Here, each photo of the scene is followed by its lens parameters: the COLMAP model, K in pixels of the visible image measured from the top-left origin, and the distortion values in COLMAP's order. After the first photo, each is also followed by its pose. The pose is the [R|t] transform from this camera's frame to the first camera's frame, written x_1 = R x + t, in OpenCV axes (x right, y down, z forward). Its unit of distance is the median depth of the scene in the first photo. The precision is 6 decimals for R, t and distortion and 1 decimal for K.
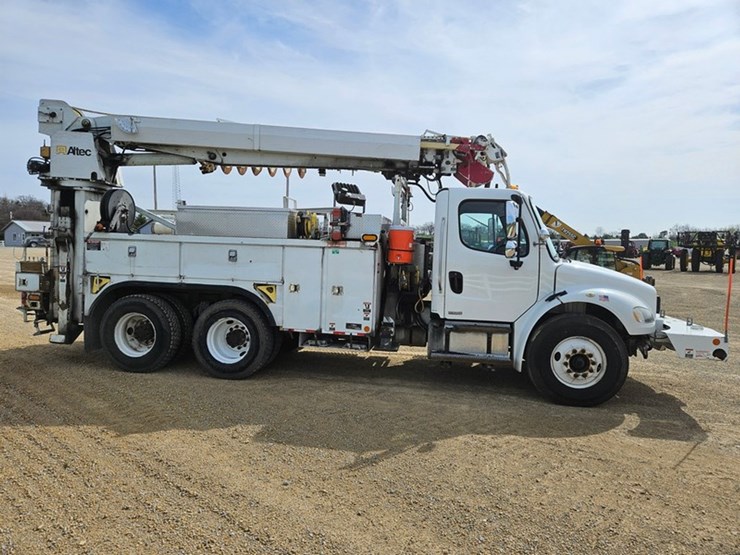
lens RADIAL K [[475.2, 0, 344.5], [0, 475.2, 264.6], [0, 0, 1]] dist [0.030065, -0.004742]
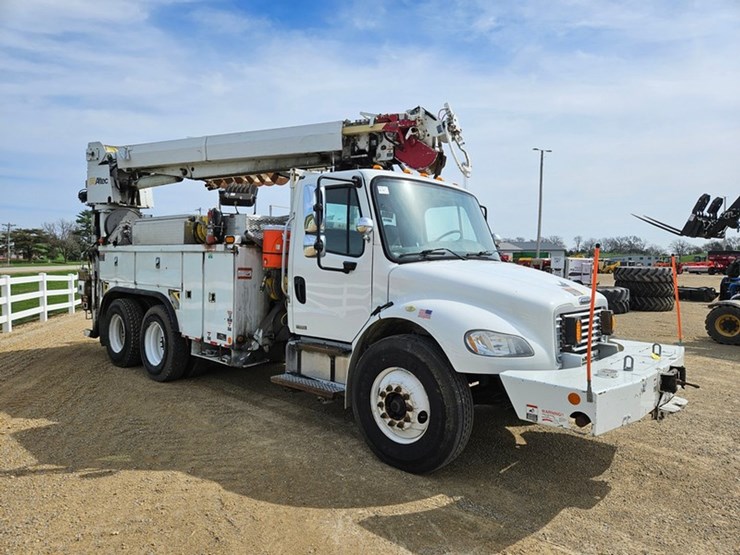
lens RADIAL K [[469.6, 0, 392.8], [0, 469.6, 277.5], [0, 0, 1]] dist [0.031809, -0.002428]
pose [[0.861477, -0.002510, -0.507790, 0.755714], [-0.007902, 0.999800, -0.018347, 0.028746], [0.507735, 0.019818, 0.861285, 0.369583]]
